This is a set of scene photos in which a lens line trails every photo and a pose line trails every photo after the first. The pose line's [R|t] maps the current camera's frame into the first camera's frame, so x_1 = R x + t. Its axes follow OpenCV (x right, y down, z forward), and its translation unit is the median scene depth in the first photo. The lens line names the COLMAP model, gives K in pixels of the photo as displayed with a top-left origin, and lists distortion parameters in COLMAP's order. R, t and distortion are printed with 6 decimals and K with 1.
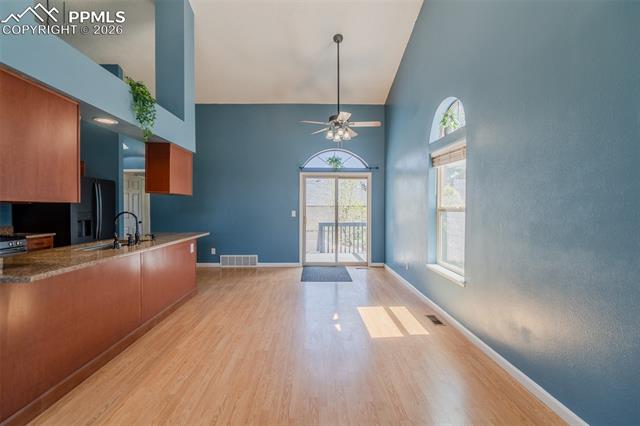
lens RADIAL K [[272.8, 0, 313.8], [0, 272.8, 209.1], [0, 0, 1]] dist [-0.002233, -0.000020]
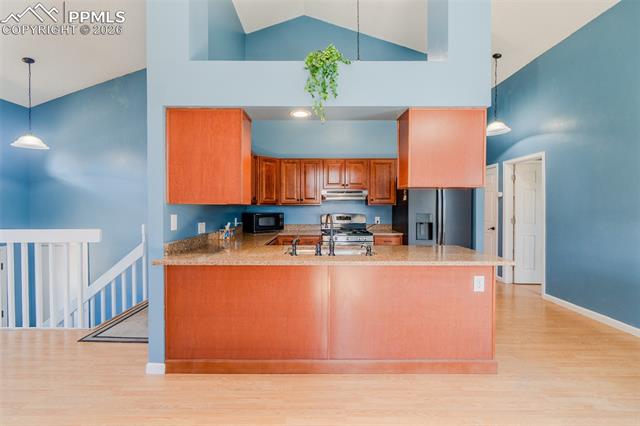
lens RADIAL K [[278.2, 0, 316.7], [0, 278.2, 210.0], [0, 0, 1]] dist [-0.001636, 0.000145]
pose [[-0.007373, 0.007547, -0.999944, 0.104459], [-0.009411, 0.999927, 0.007616, -0.005634], [0.999929, 0.009467, -0.007302, 0.627770]]
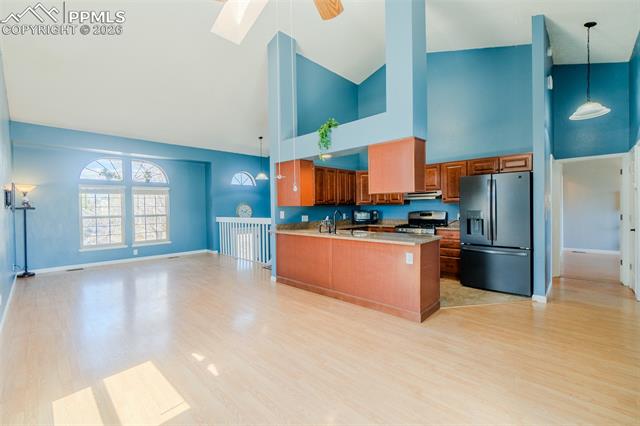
lens RADIAL K [[278.2, 0, 316.7], [0, 278.2, 210.0], [0, 0, 1]] dist [-0.001636, 0.000145]
pose [[-0.700271, 0.016078, -0.713696, 0.296159], [0.006946, 0.999852, 0.015710, -0.012228], [0.713844, 0.006044, -0.700279, 1.271197]]
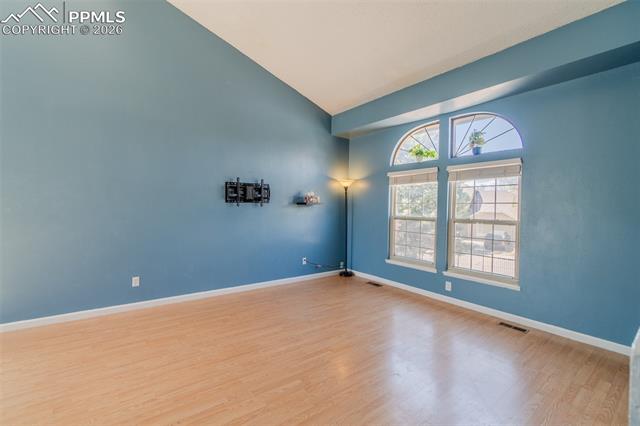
lens RADIAL K [[284.3, 0, 314.6], [0, 284.3, 208.8], [0, 0, 1]] dist [-0.000220, 0.000133]
pose [[-0.588601, -0.016367, 0.808258, -0.596394], [-0.010426, 0.999866, 0.012655, -0.001216], [-0.808356, -0.000978, -0.588693, 0.261825]]
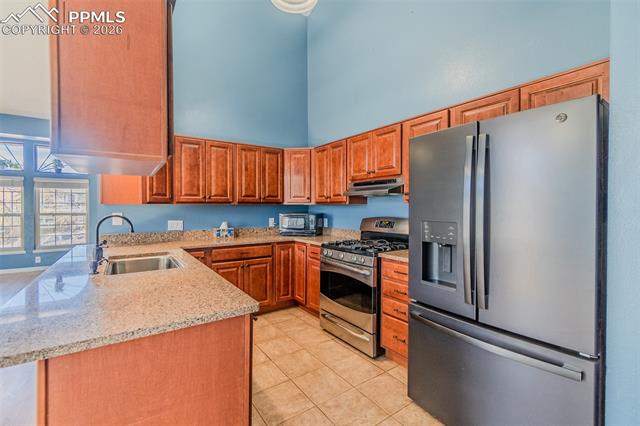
lens RADIAL K [[279.5, 0, 318.1], [0, 279.5, 212.3], [0, 0, 1]] dist [-0.002917, -0.000298]
pose [[-0.822222, 0.007675, -0.569115, -0.456766], [-0.007959, 0.999656, 0.024980, -0.012021], [0.569111, 0.025069, -0.821879, 1.200780]]
